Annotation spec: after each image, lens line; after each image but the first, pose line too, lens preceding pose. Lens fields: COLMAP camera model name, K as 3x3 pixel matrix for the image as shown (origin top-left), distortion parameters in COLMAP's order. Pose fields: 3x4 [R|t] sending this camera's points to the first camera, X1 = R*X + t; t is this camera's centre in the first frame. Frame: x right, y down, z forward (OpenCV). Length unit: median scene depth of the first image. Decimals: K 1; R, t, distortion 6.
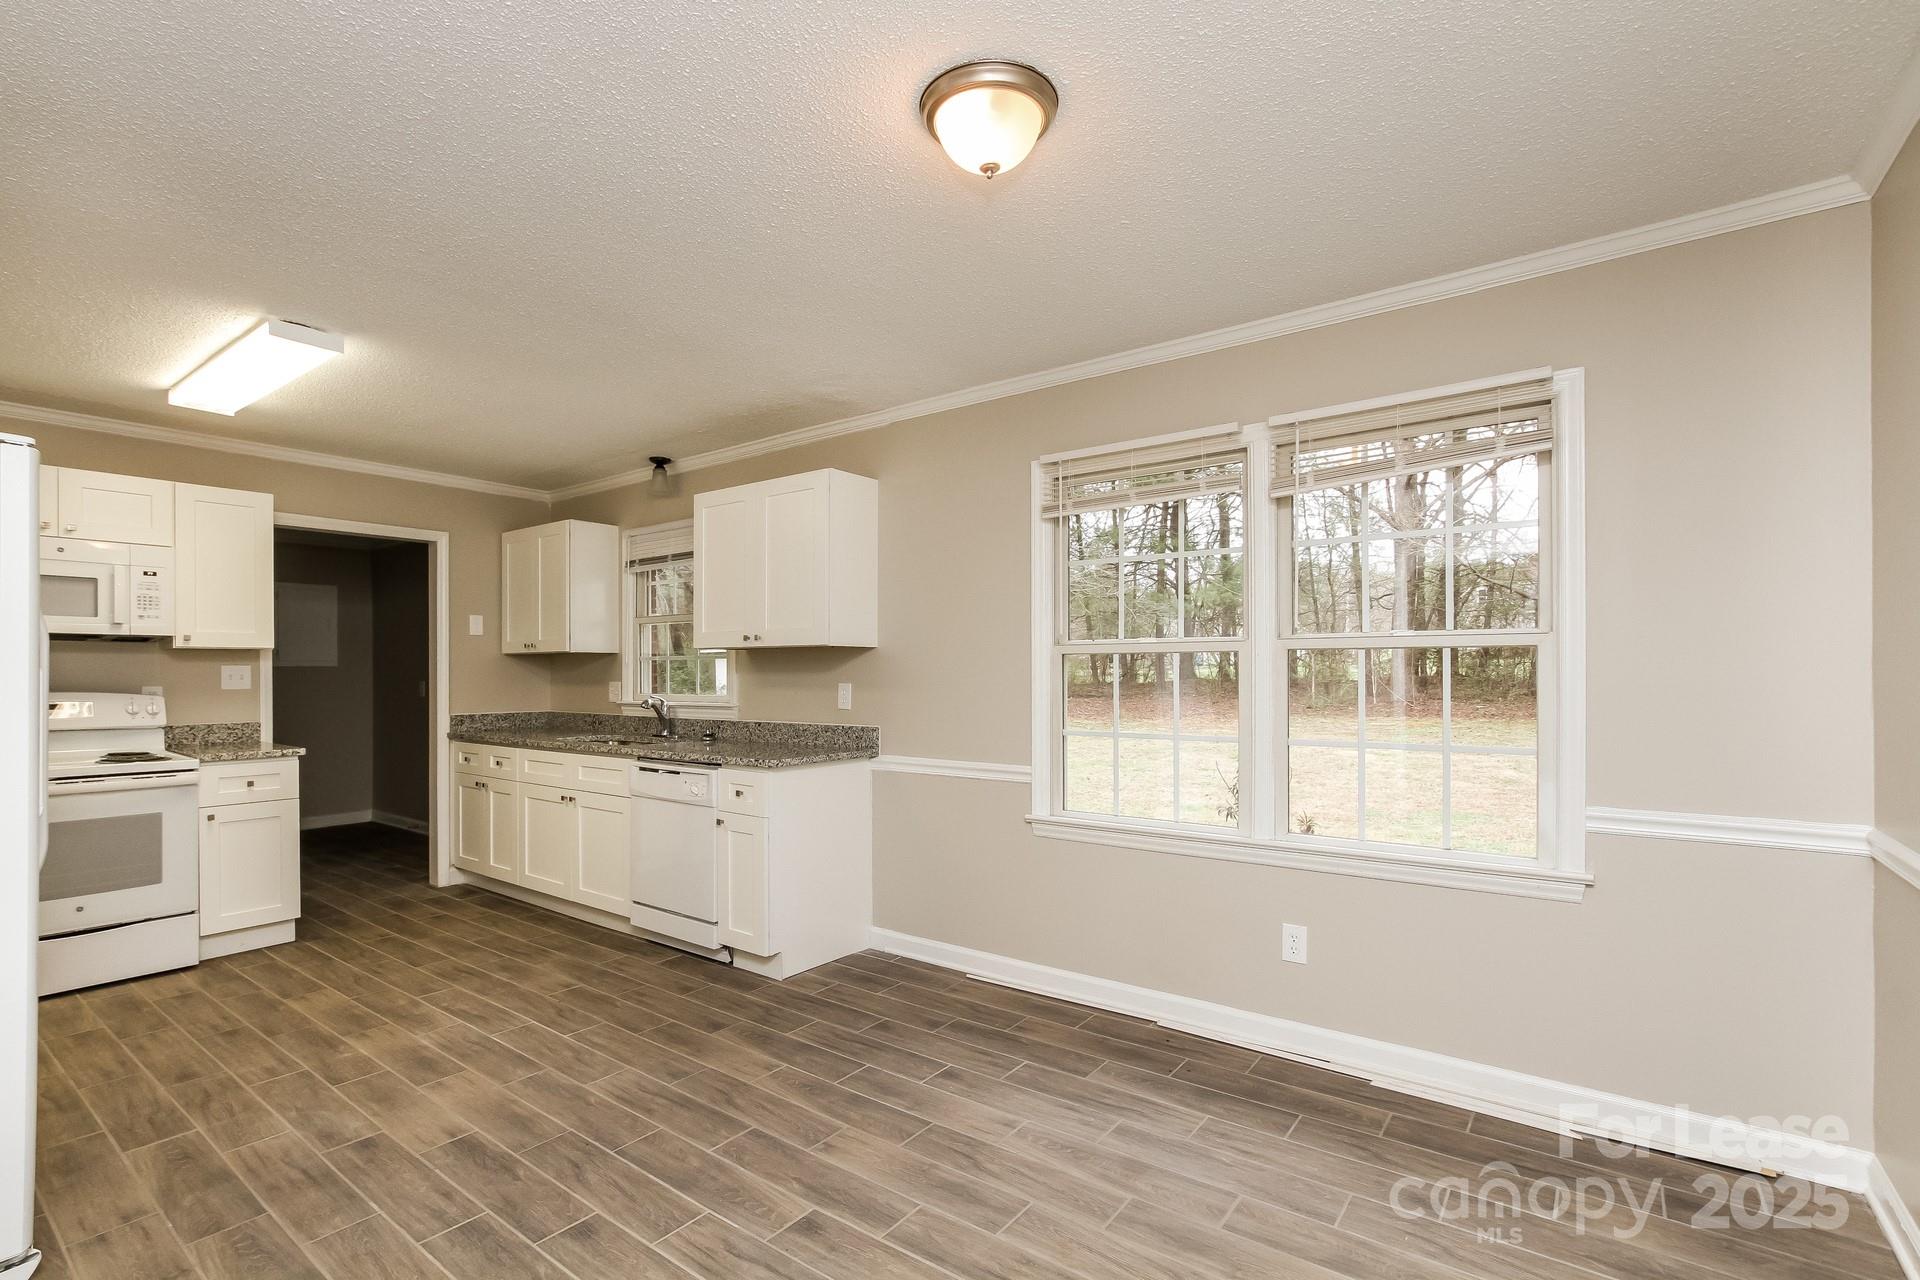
lens RADIAL K [[884.2, 0, 955.2], [0, 884.2, 658.6], [0, 0, 1]] dist [-0.018148, 0.000591]
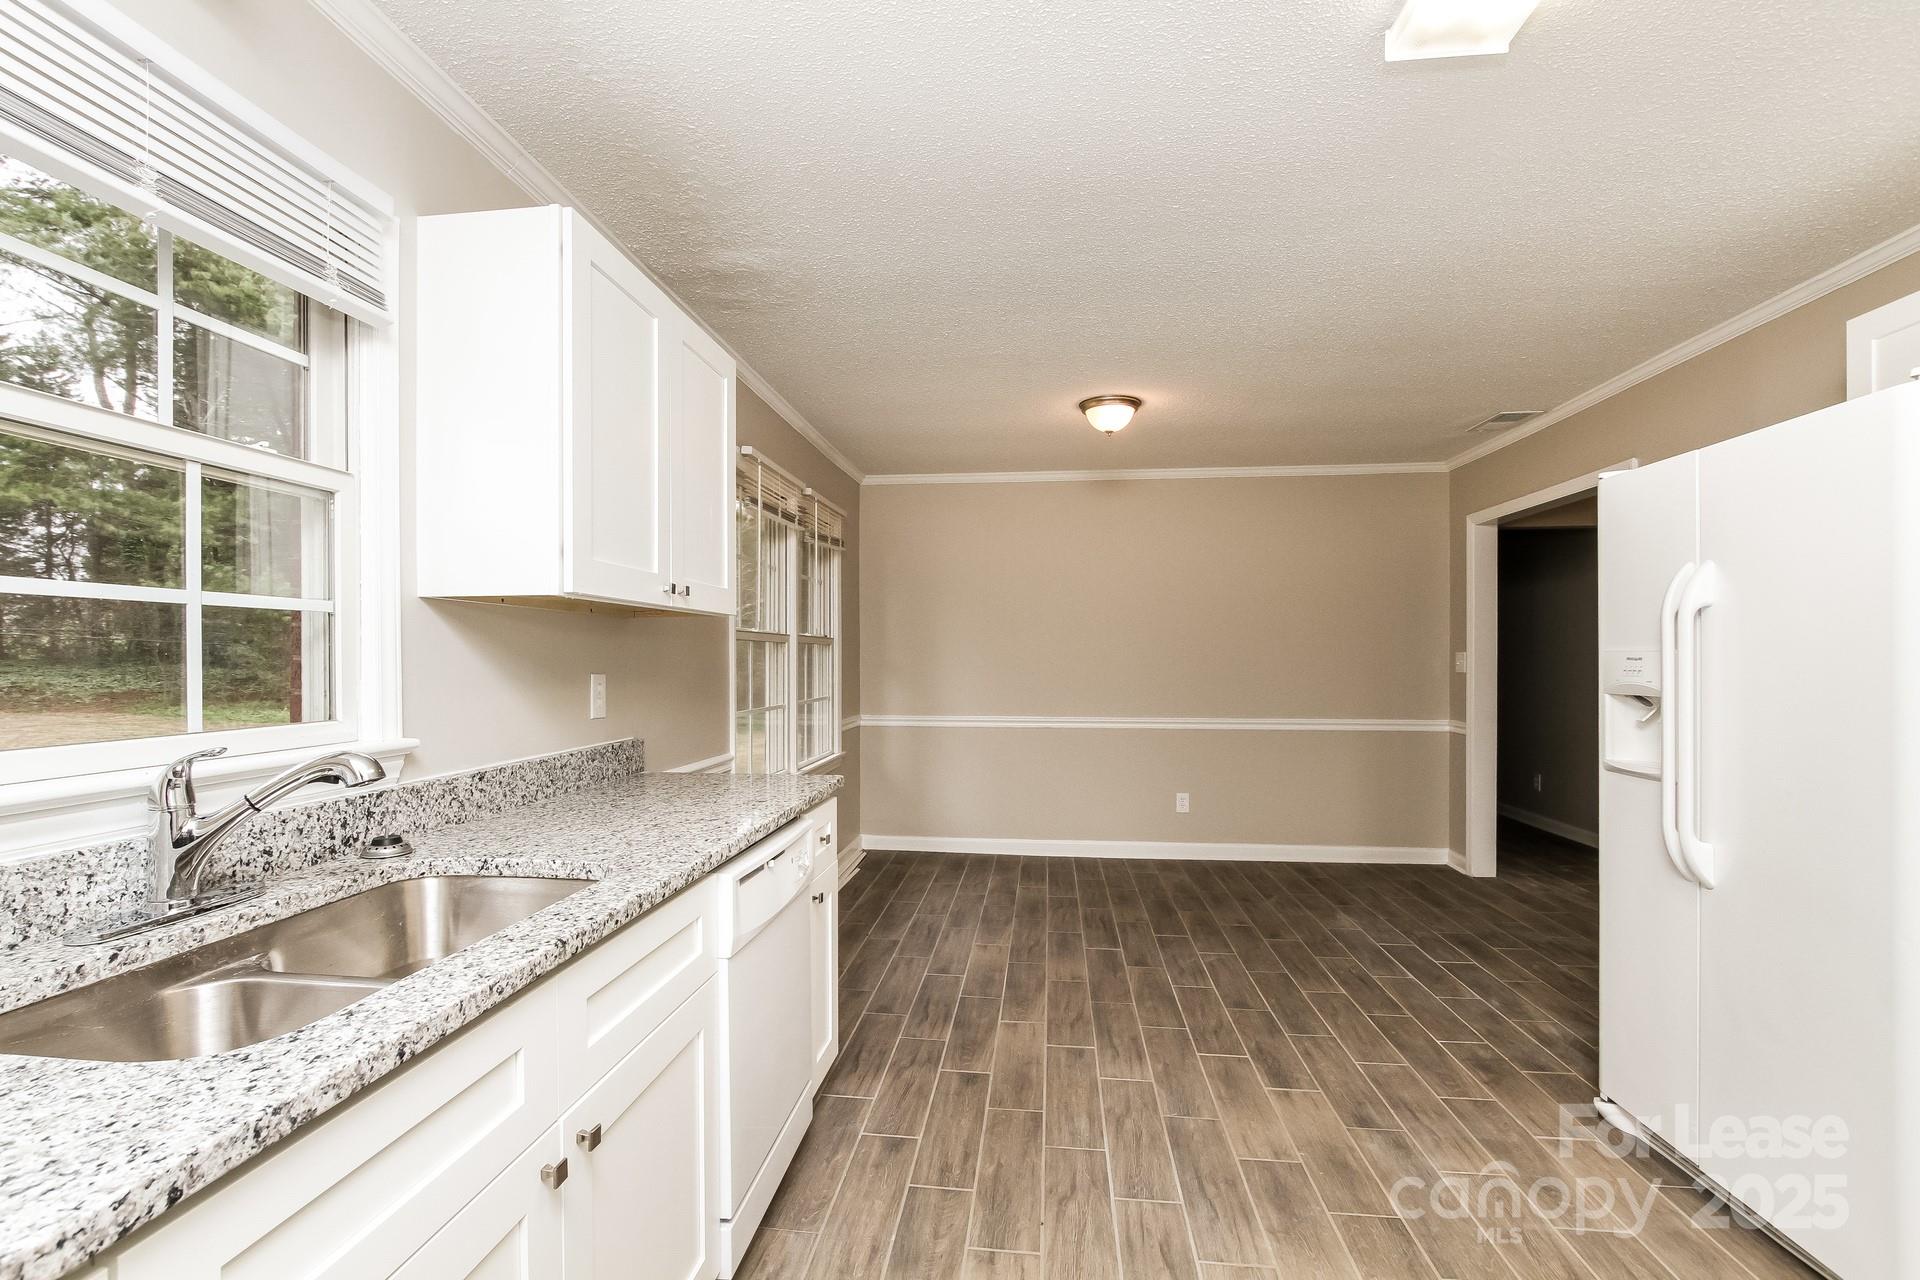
lens RADIAL K [[884.2, 0, 957.3], [0, 884.2, 651.9], [0, 0, 1]] dist [-0.018148, 0.000591]
pose [[-0.505990, 0.006459, 0.862515, -1.201646], [-0.015660, 0.999738, -0.016673, 0.038606], [-0.862397, -0.021943, -0.505757, 1.760940]]
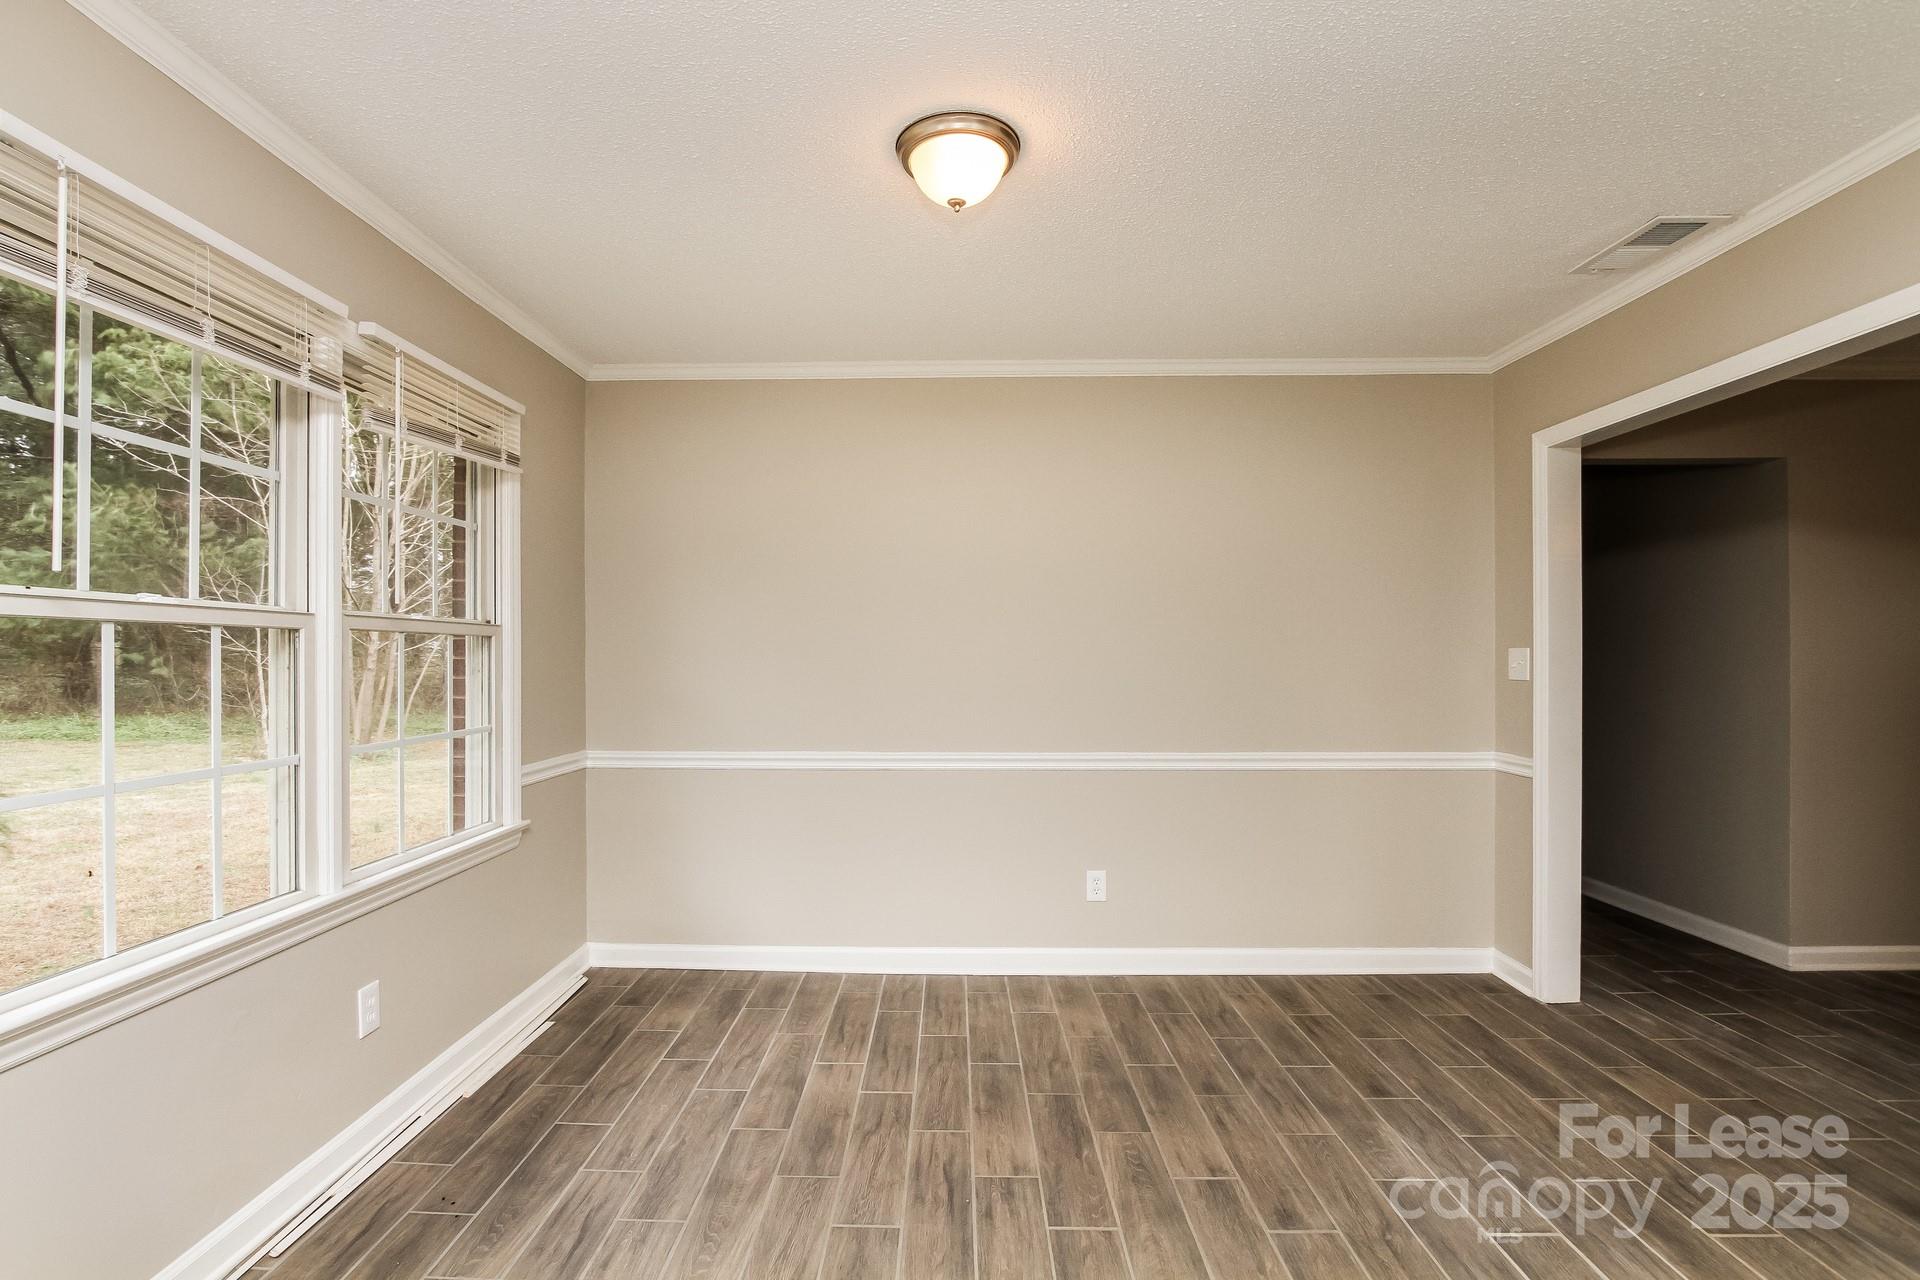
lens RADIAL K [[884.2, 0, 949.2], [0, 884.2, 648.6], [0, 0, 1]] dist [-0.018148, 0.000591]
pose [[-0.588157, 0.007388, 0.808713, -0.602951], [-0.012394, 0.999759, -0.018147, 0.022383], [-0.808651, -0.020697, -0.587924, 1.192086]]
